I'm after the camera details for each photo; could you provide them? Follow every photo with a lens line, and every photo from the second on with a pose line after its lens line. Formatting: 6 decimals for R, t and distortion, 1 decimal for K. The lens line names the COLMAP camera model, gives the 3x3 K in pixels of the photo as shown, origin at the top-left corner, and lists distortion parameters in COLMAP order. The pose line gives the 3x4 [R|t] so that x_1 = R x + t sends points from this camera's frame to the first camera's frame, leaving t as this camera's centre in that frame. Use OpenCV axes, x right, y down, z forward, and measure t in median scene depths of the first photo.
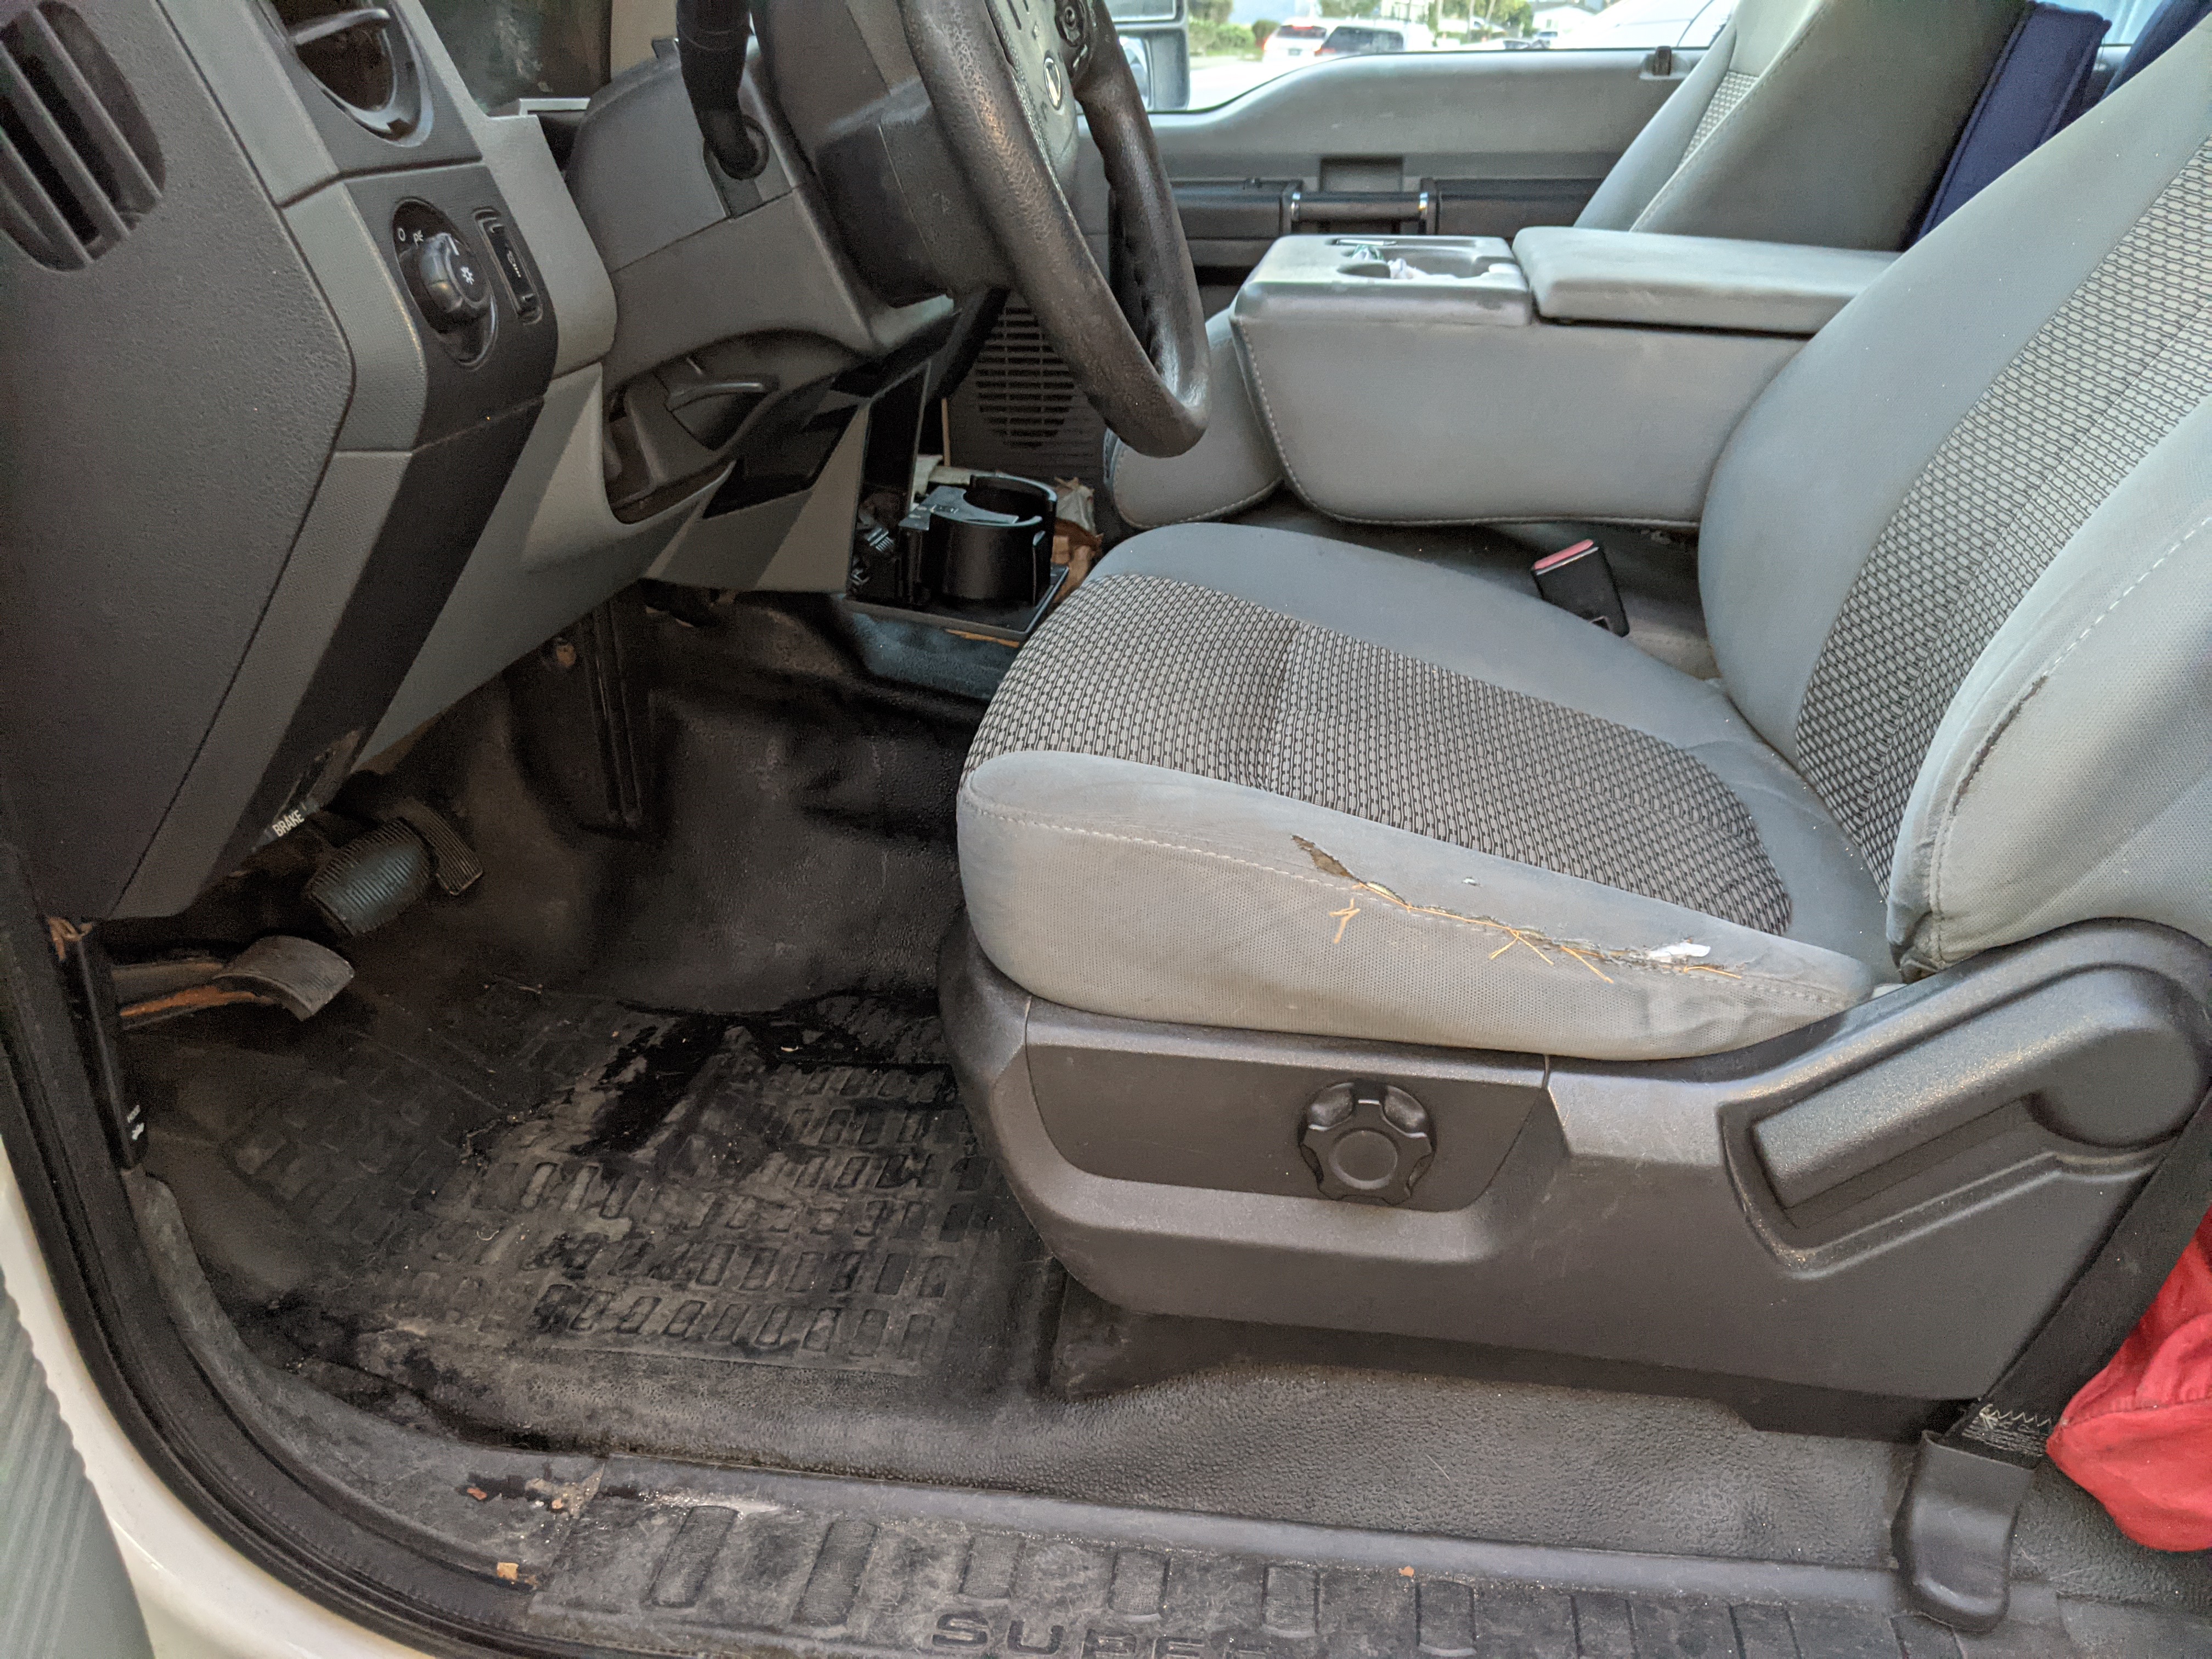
lens RADIAL K [[1771.8, 0, 1104.6], [0, 1771.8, 930.3], [0, 0, 1]] dist [-0.009860, -0.007977]
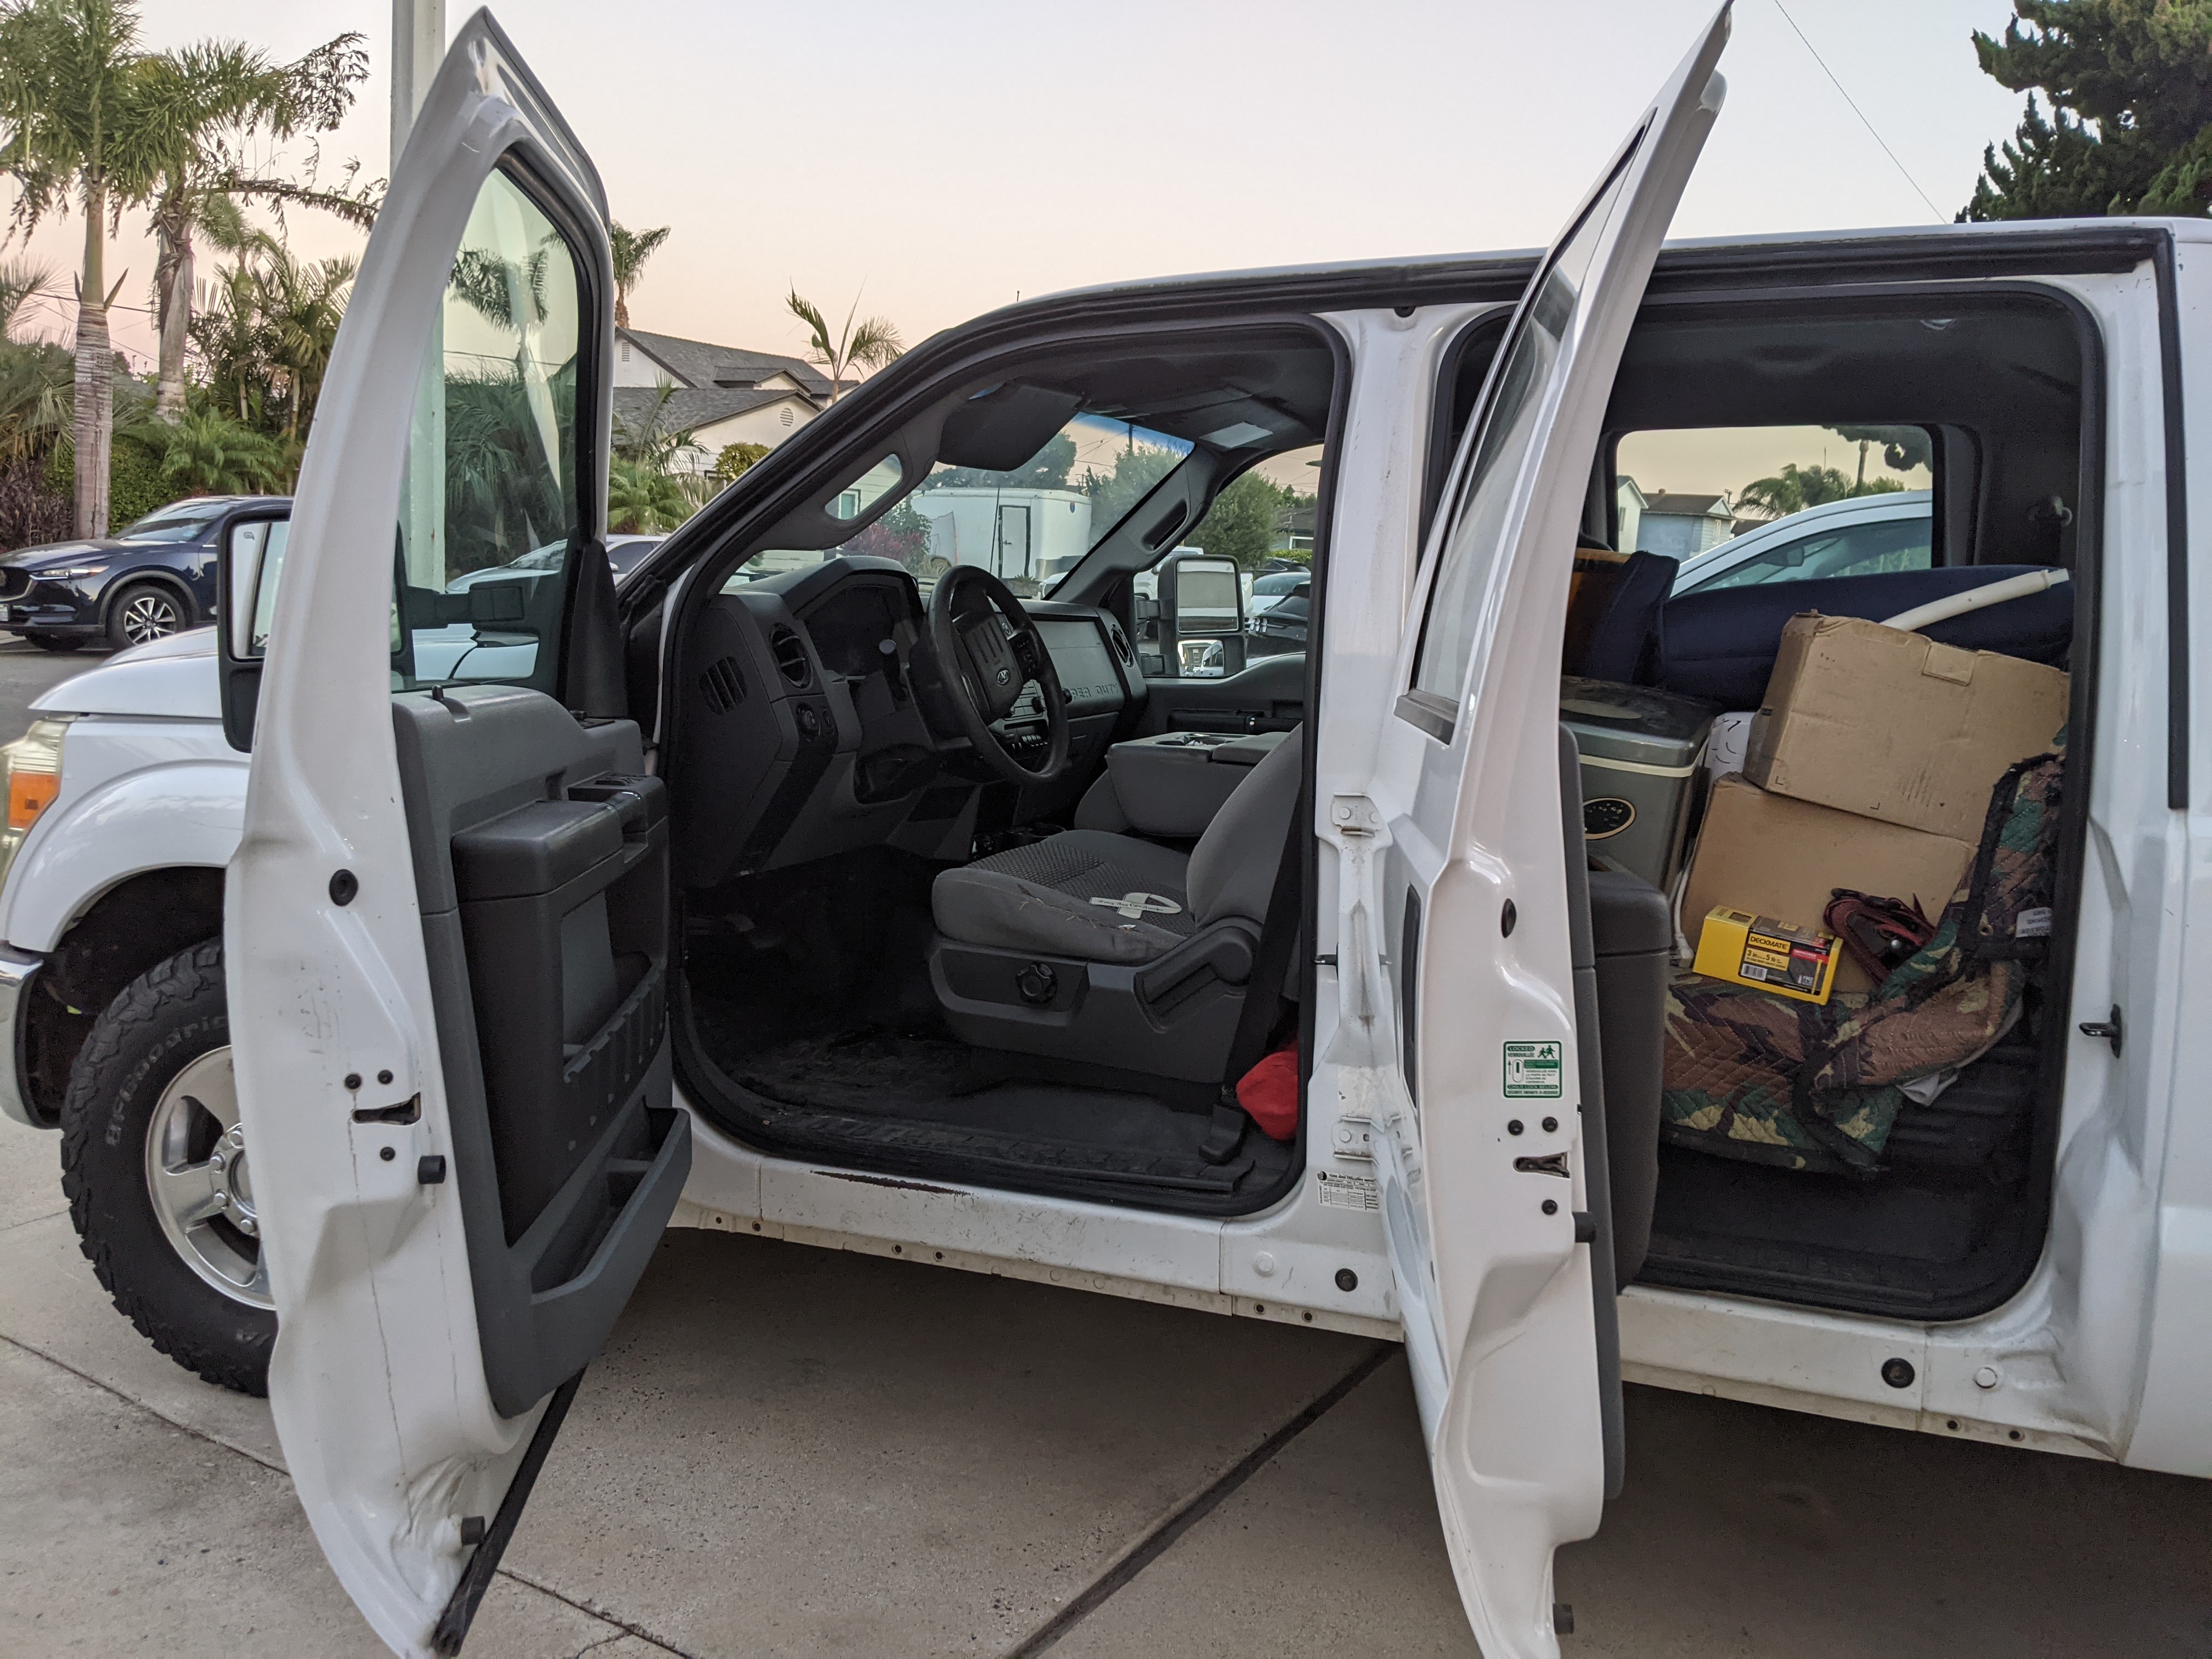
lens RADIAL K [[1771.8, 0, 1104.6], [0, 1771.8, 930.3], [0, 0, 1]] dist [-0.009860, -0.007977]
pose [[0.971681, 0.065138, -0.227141, 0.989701], [-0.124539, 0.958081, -0.258012, 0.838252], [0.200813, 0.278993, 0.939062, -2.022424]]
